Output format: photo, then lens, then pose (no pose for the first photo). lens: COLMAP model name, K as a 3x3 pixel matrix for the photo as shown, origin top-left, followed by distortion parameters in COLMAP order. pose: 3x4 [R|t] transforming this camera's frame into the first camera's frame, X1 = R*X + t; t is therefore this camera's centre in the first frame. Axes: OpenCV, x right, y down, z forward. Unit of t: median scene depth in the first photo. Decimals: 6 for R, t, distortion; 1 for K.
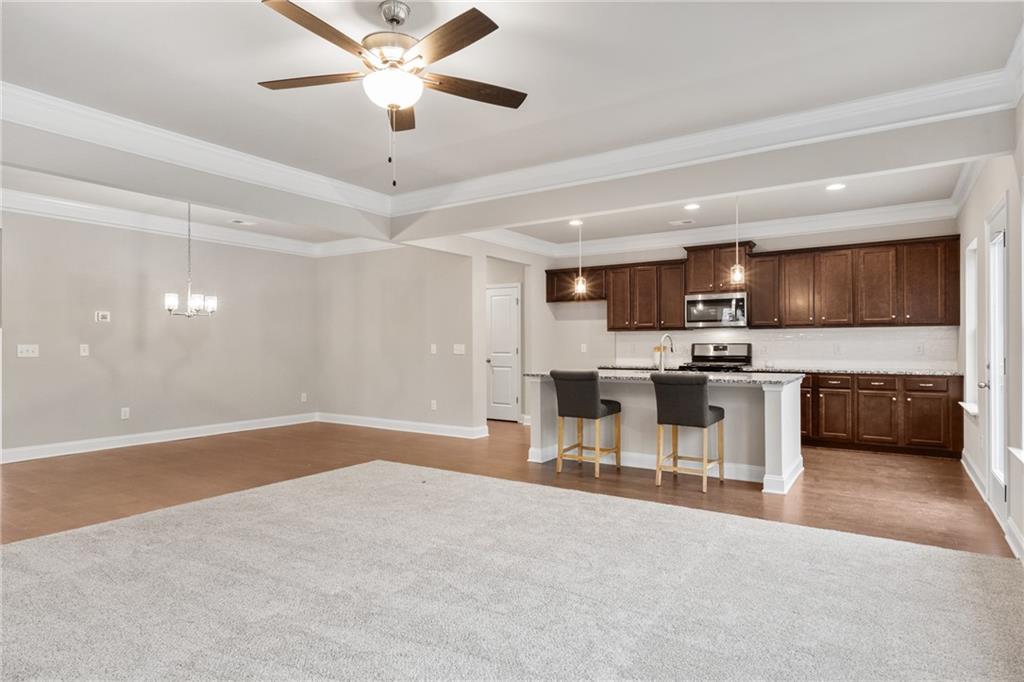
lens RADIAL K [[573.4, 0, 512.0], [0, 573.4, 341.0], [0, 0, 1]] dist [0.001957, 0.000418]
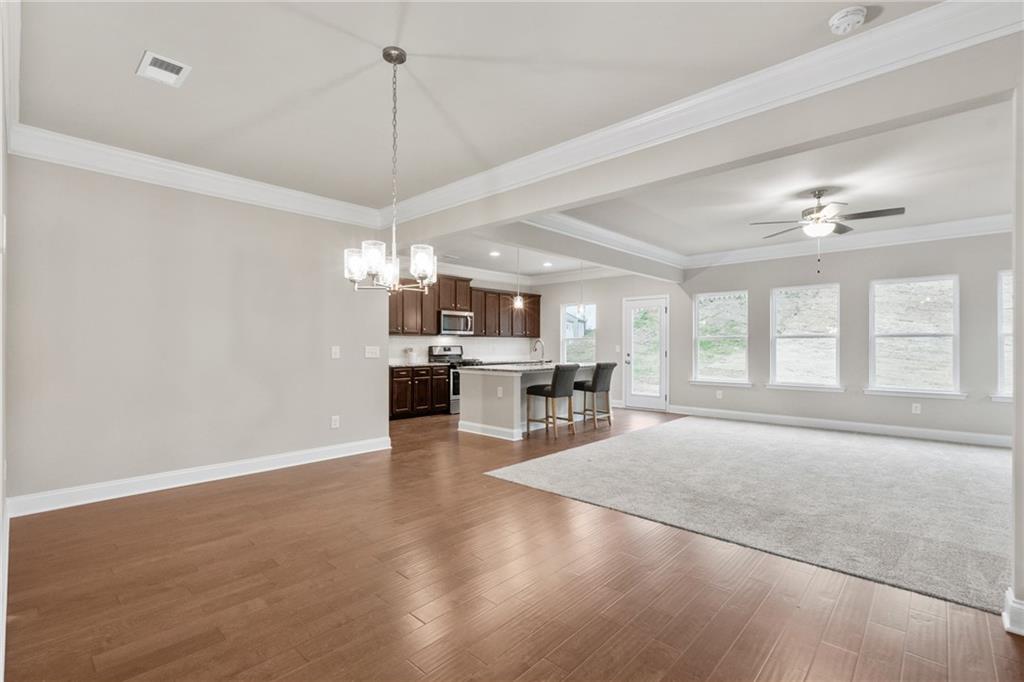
lens RADIAL K [[466.0, 0, 513.2], [0, 466.0, 344.8], [0, 0, 1]] dist [-0.001286, -0.000422]
pose [[0.164888, 0.003284, 0.986307, -0.842755], [-0.005108, 0.999984, -0.002475, 0.004199], [-0.986299, -0.004630, 0.164902, 0.730620]]
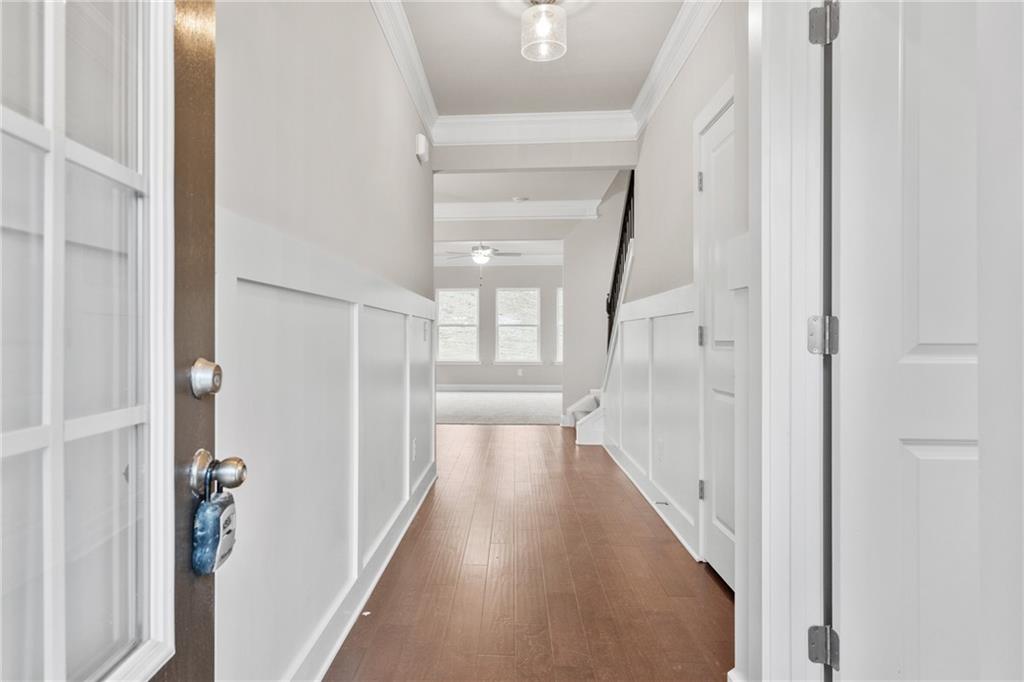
lens RADIAL K [[661.0, 0, 512.0], [0, 661.0, 341.0], [0, 0, 1]] dist [-0.000038, -0.000016]
pose [[-0.544712, 0.000915, 0.838623, -1.478222], [-0.000918, 0.999998, -0.001687, 0.030402], [-0.838623, -0.001688, -0.544710, 1.211683]]
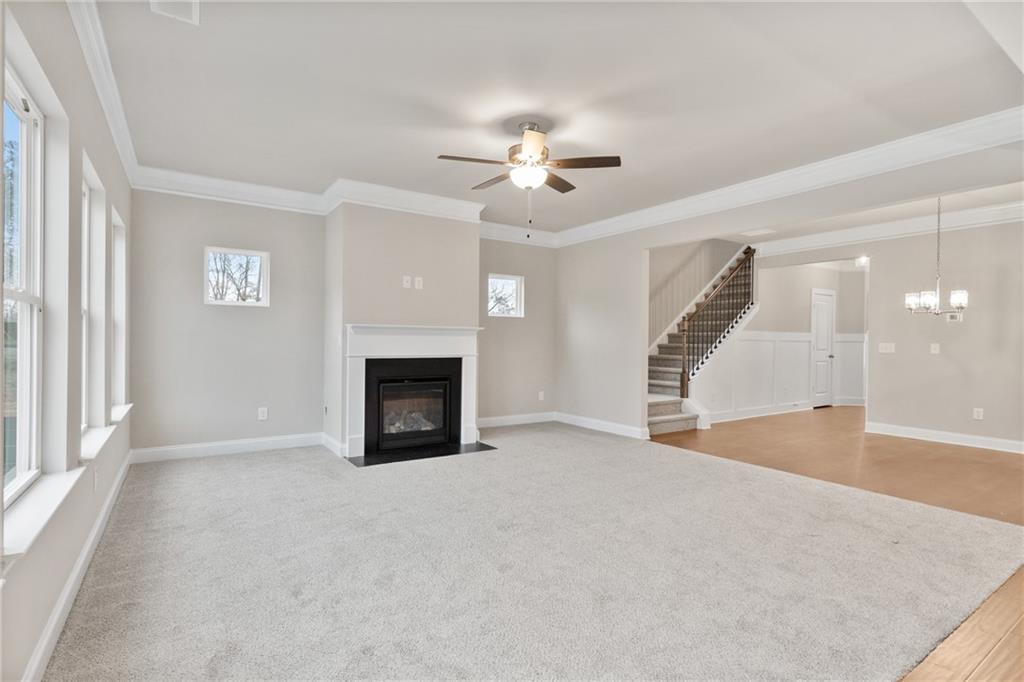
lens RADIAL K [[494.4, 0, 512.0], [0, 494.4, 341.0], [0, 0, 1]] dist [-0.003516, -0.000258]
pose [[-0.388808, -0.002110, -0.921316, 0.417651], [-0.005890, 0.999983, 0.000196, 0.005619], [0.921300, 0.005503, -0.388814, 0.587854]]
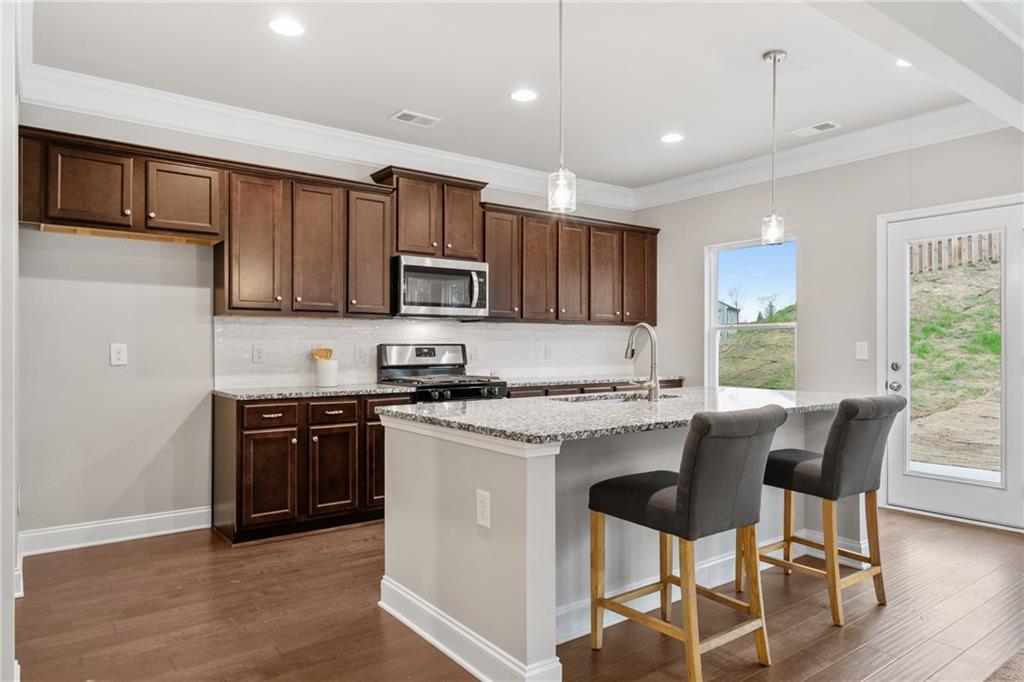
lens RADIAL K [[651.6, 0, 511.3], [0, 651.6, 346.4], [0, 0, 1]] dist [0.006035, 0.000828]
pose [[0.339015, 0.002350, 0.940778, -0.272339], [-0.003911, 0.999992, -0.001088, 0.008278], [-0.940773, -0.003311, 0.339021, 0.774595]]
